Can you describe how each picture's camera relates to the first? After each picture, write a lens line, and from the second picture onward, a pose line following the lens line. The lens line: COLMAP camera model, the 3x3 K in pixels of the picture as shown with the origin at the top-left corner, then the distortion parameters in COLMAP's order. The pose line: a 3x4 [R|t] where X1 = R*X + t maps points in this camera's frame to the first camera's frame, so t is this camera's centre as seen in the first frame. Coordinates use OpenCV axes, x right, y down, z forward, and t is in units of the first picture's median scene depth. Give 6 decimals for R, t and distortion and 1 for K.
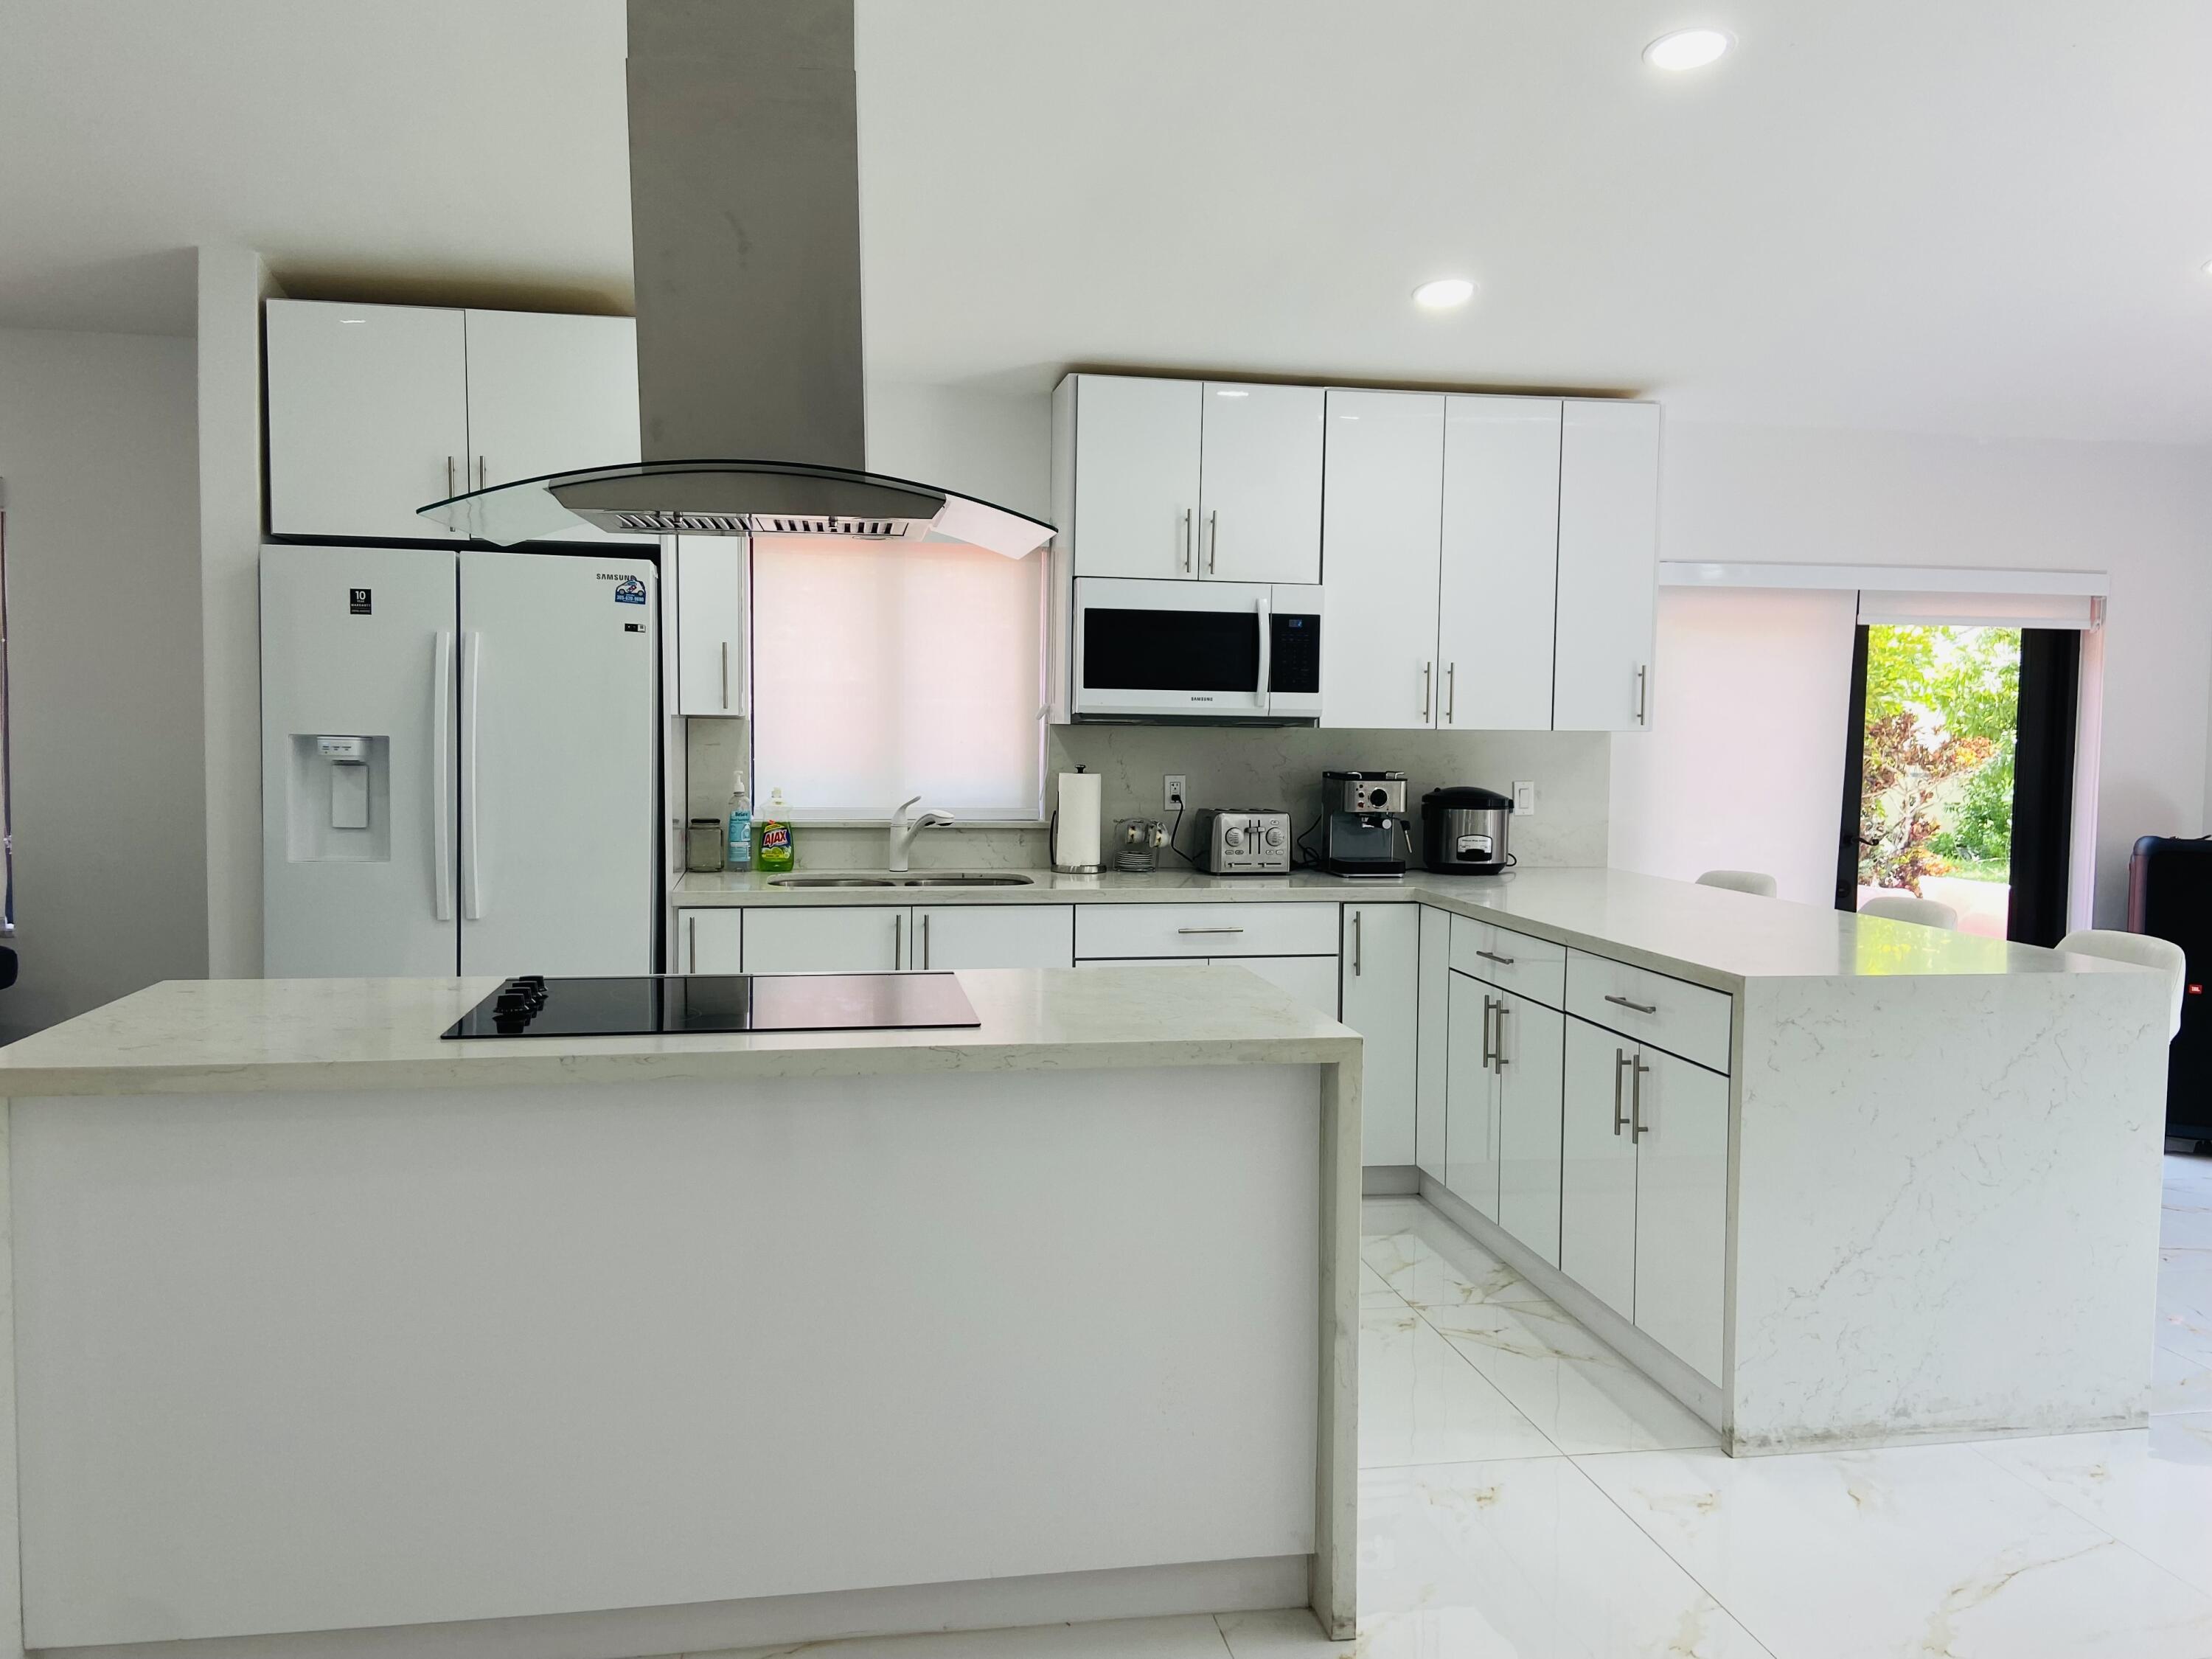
lens RADIAL K [[1666.0, 0, 1120.4], [0, 1666.0, 805.3], [0, 0, 1]] dist [0.057808, -0.003070]
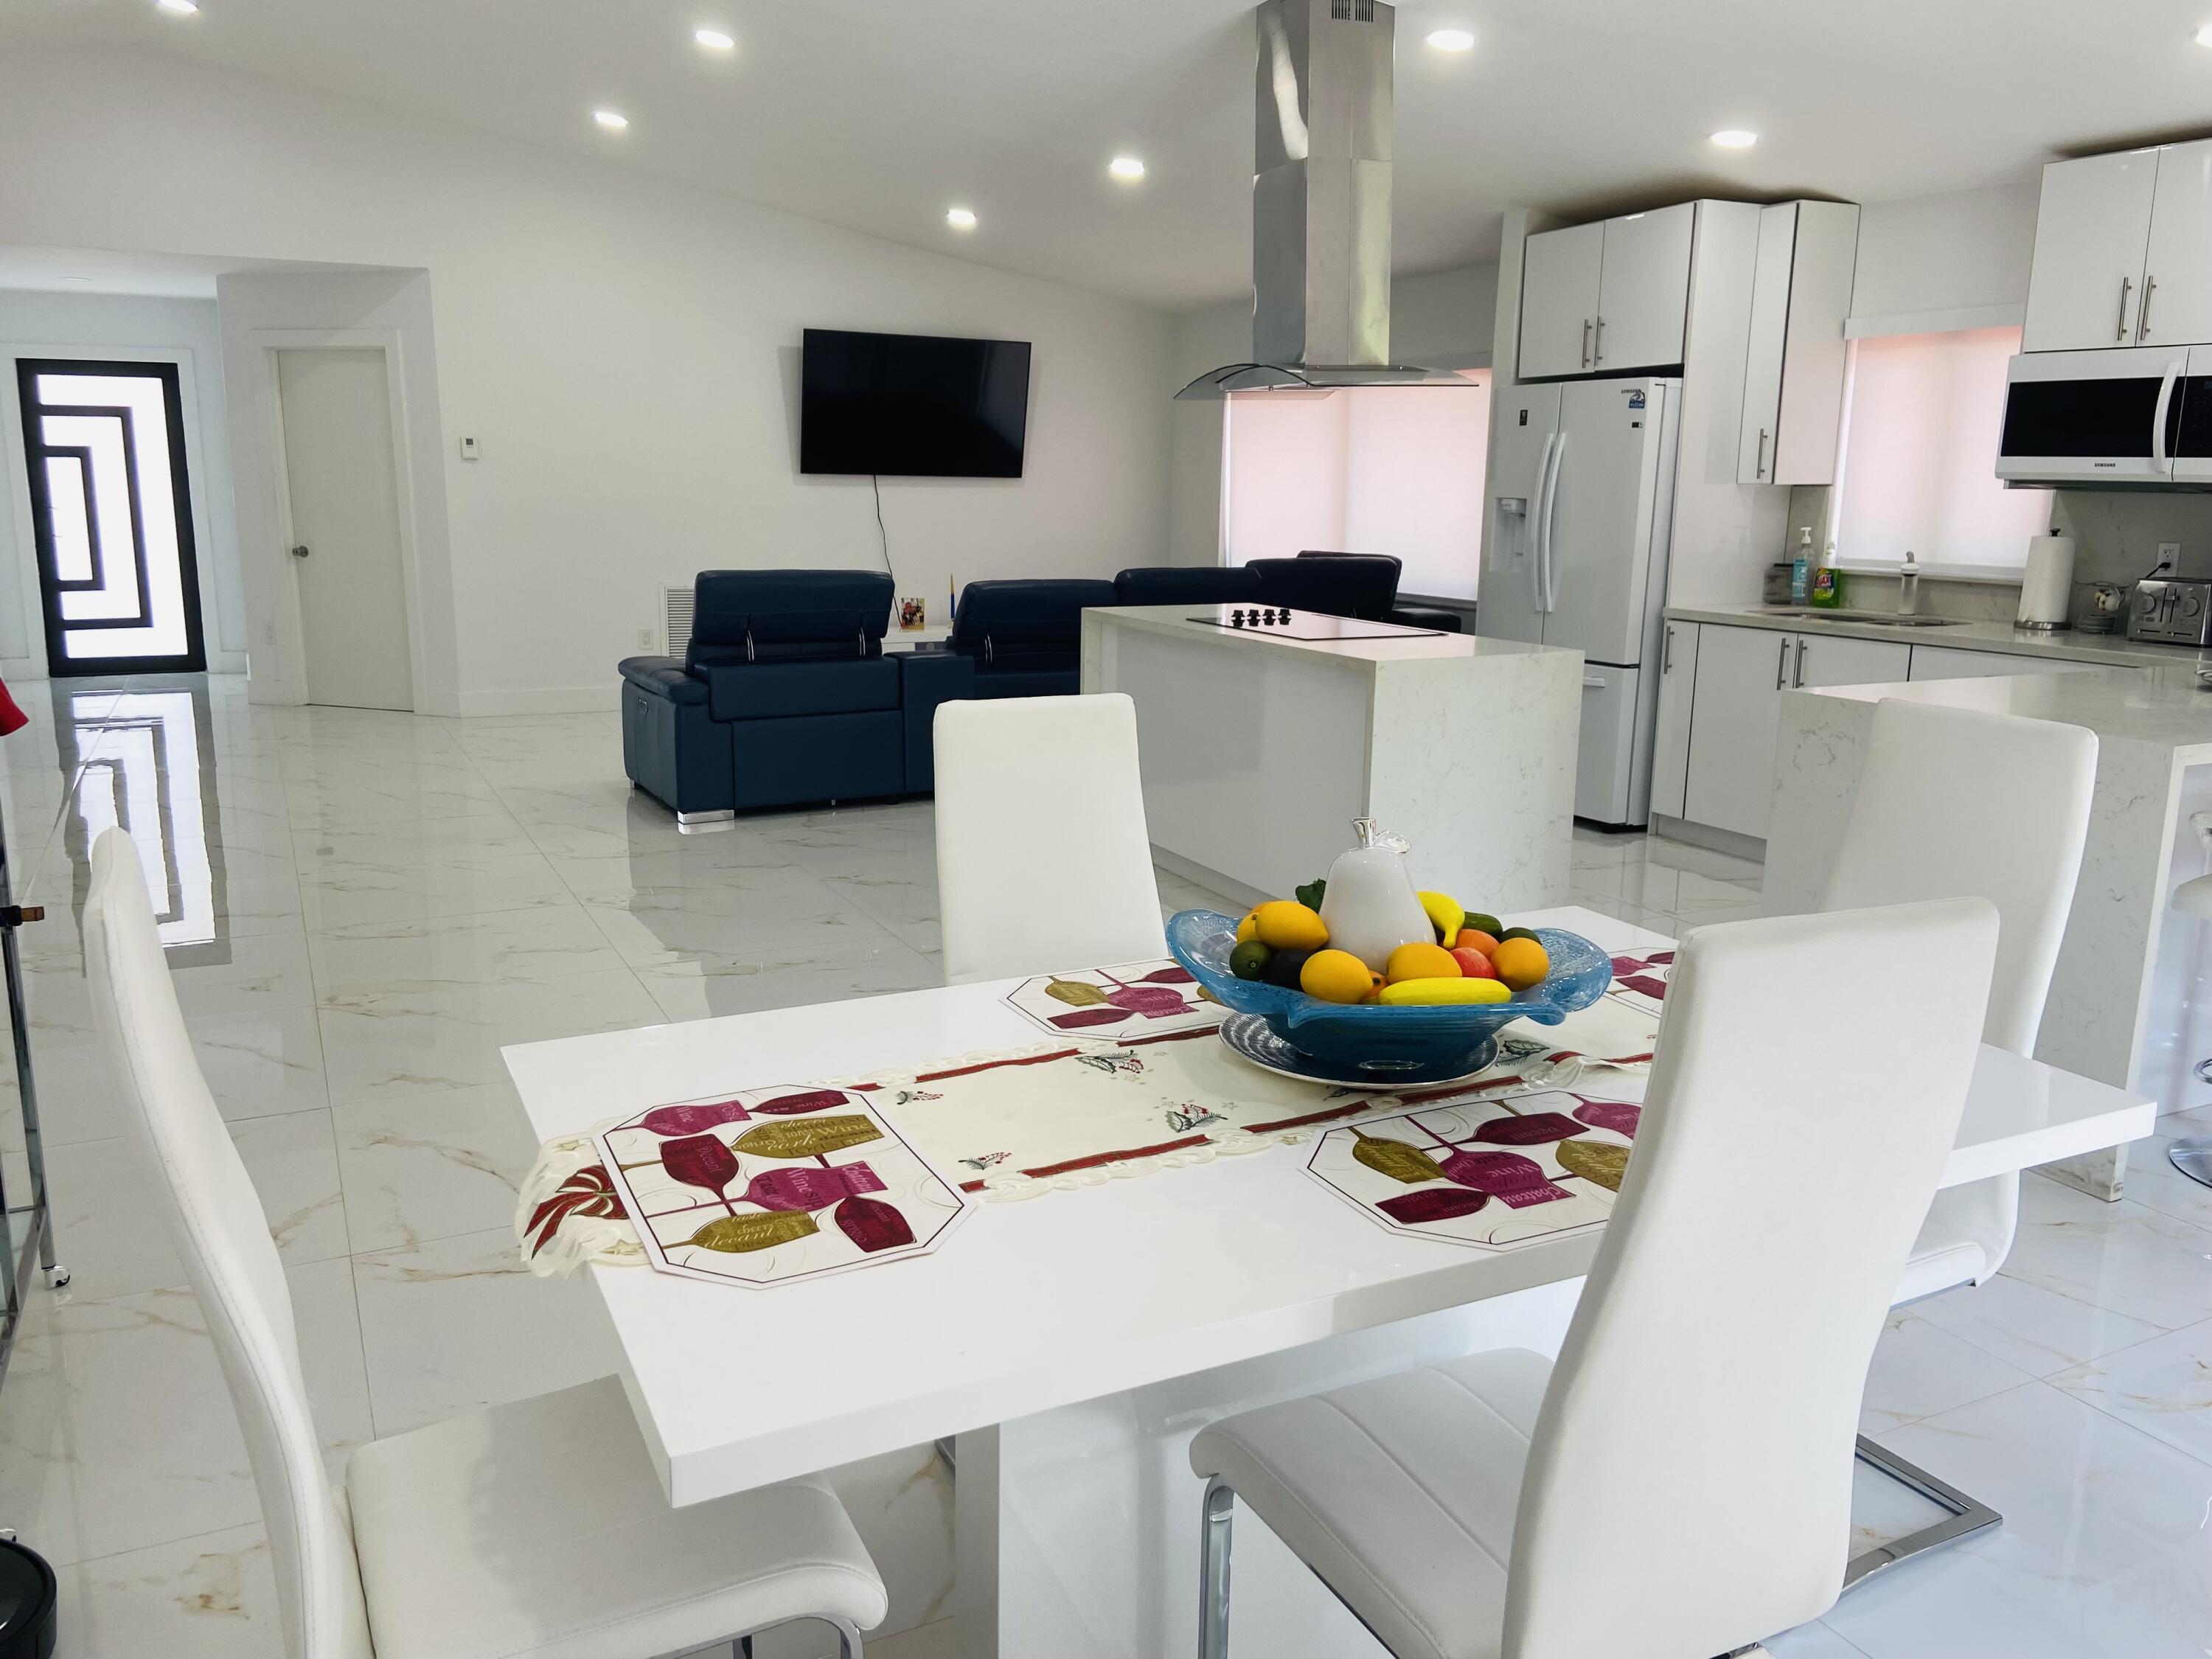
lens RADIAL K [[1661.5, 0, 1101.5], [0, 1661.5, 796.4], [0, 0, 1]] dist [0.122444, -0.158764]
pose [[0.271409, 0.171555, -0.947051, 0.911614], [-0.058093, 0.985112, 0.161801, 0.004321], [0.960709, 0.011103, 0.277334, 0.107900]]
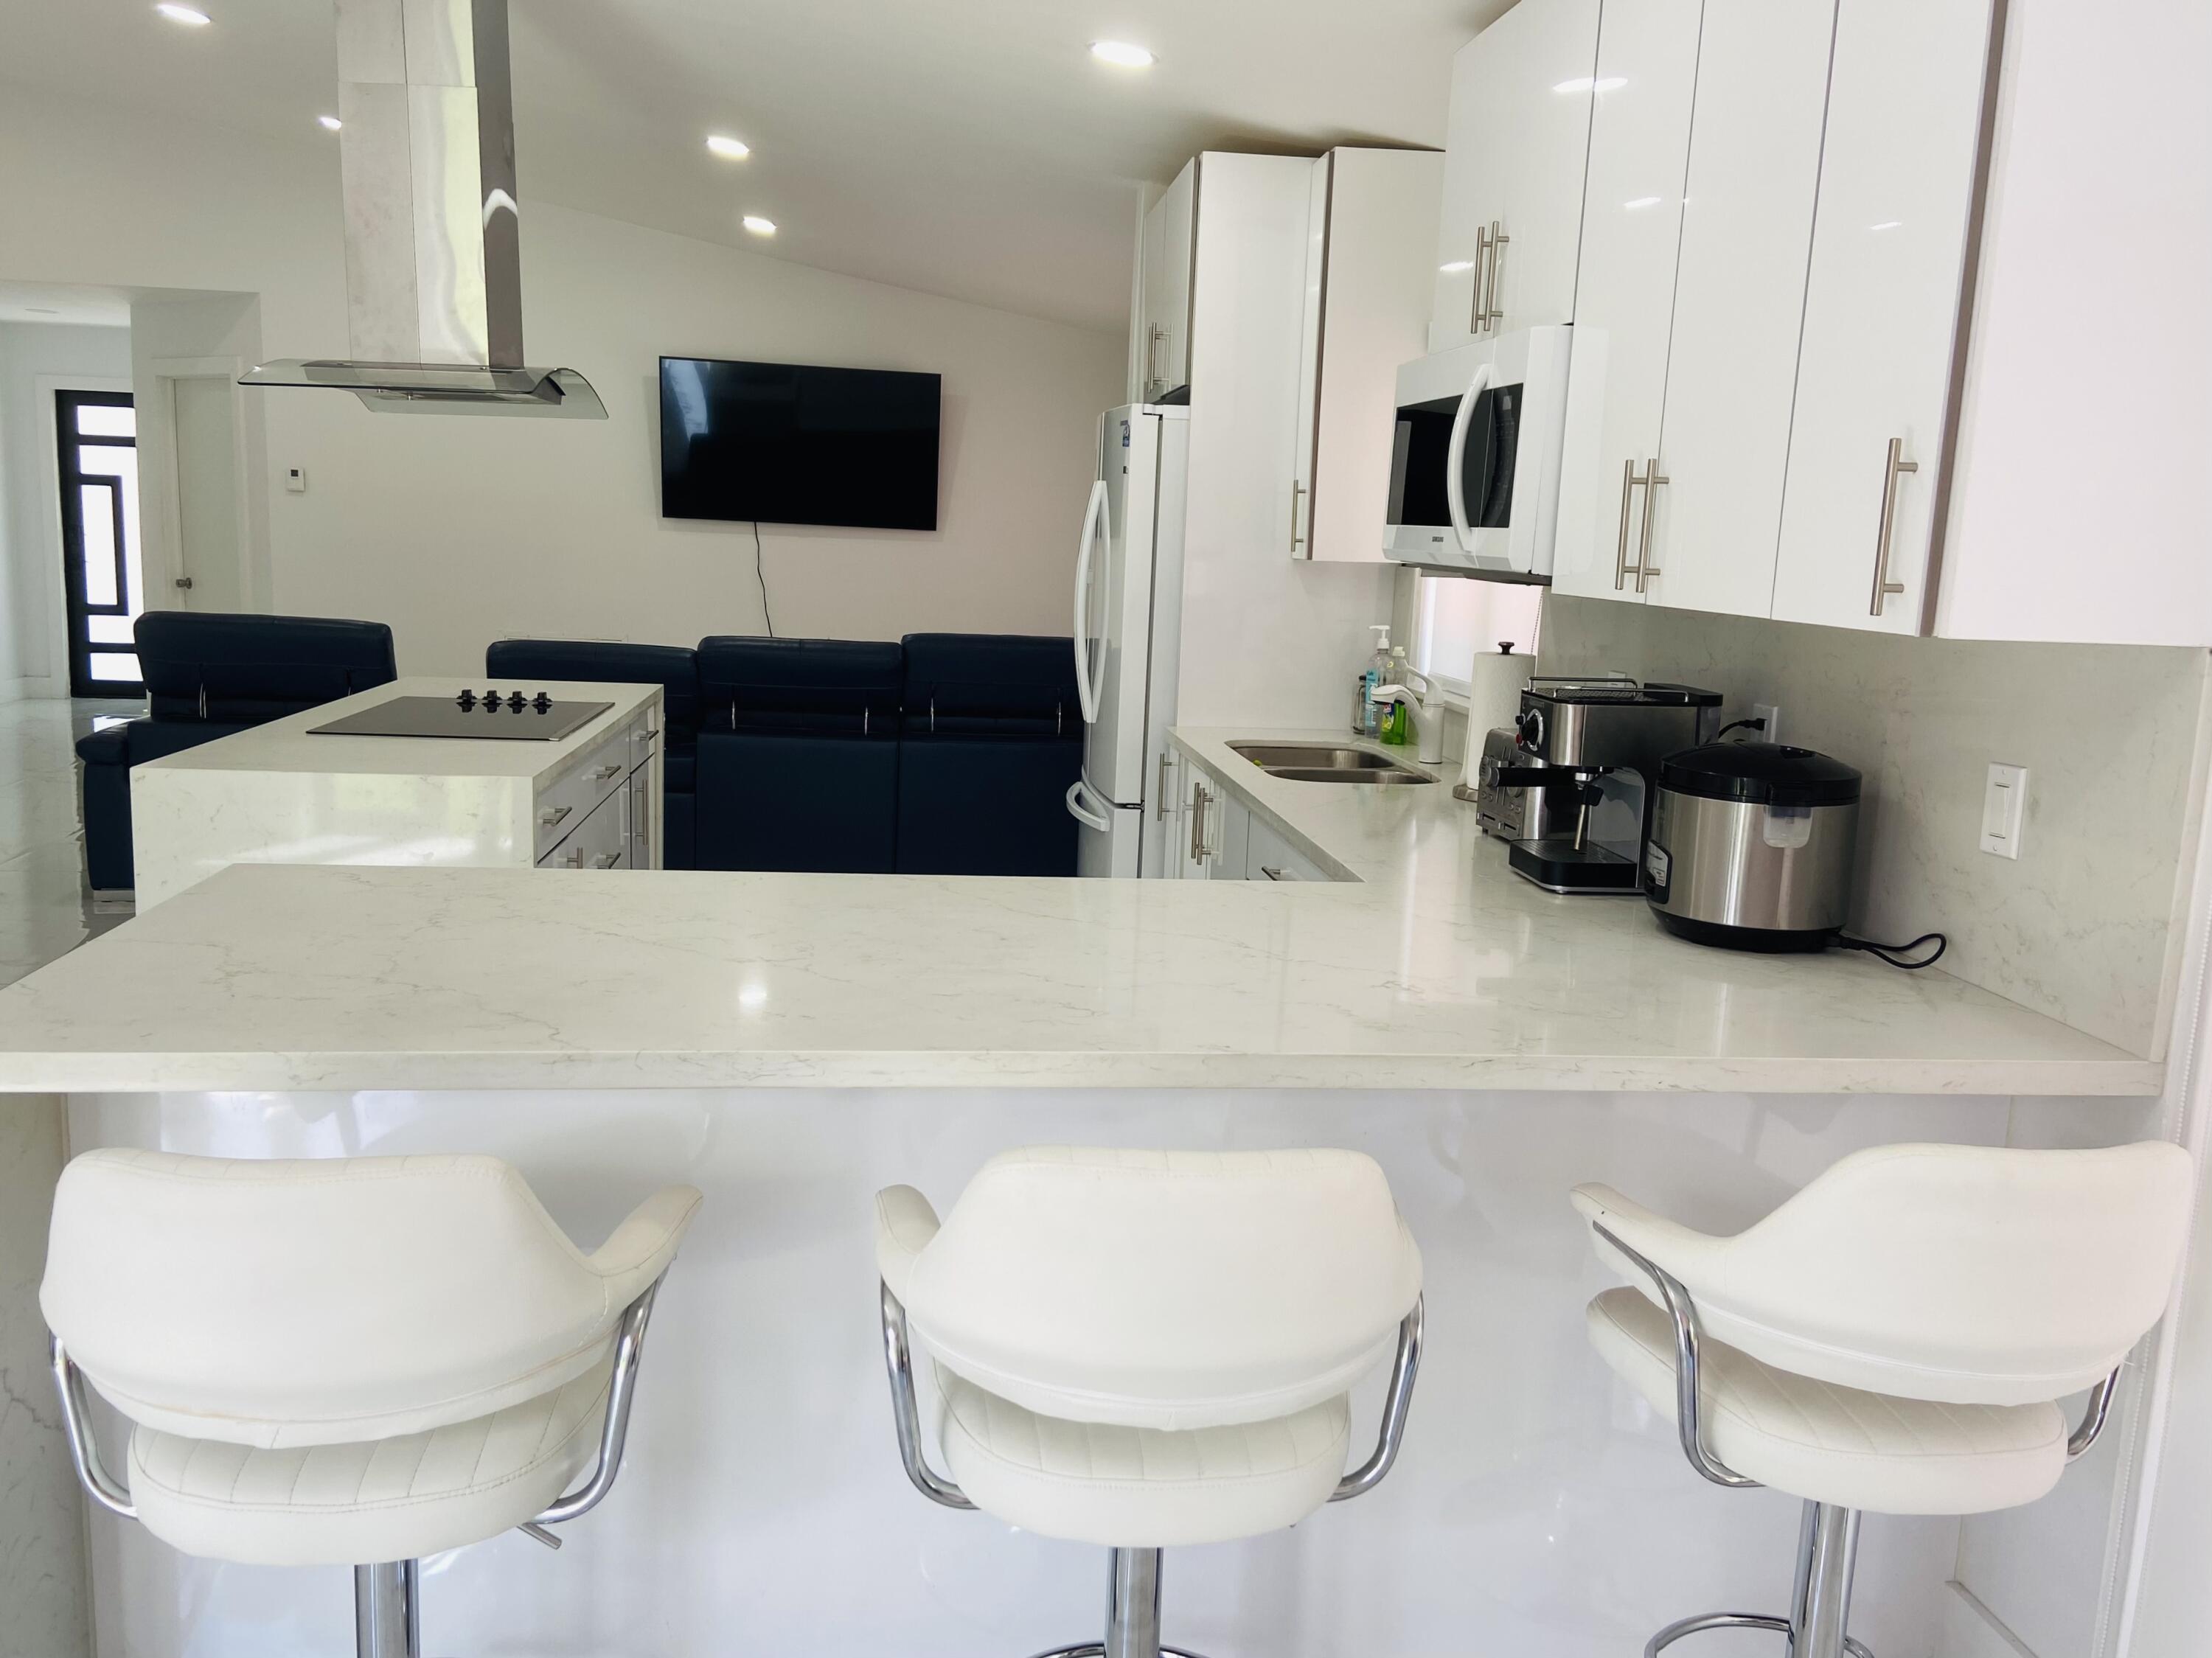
lens RADIAL K [[1742.0, 0, 1114.8], [0, 1742.0, 801.1], [0, 0, 1]] dist [0.126092, -0.156523]
pose [[-0.059164, 0.140443, -0.988319, 0.723964], [-0.092840, 0.984989, 0.145528, -0.051266], [0.993922, 0.100365, -0.045237, 0.911393]]
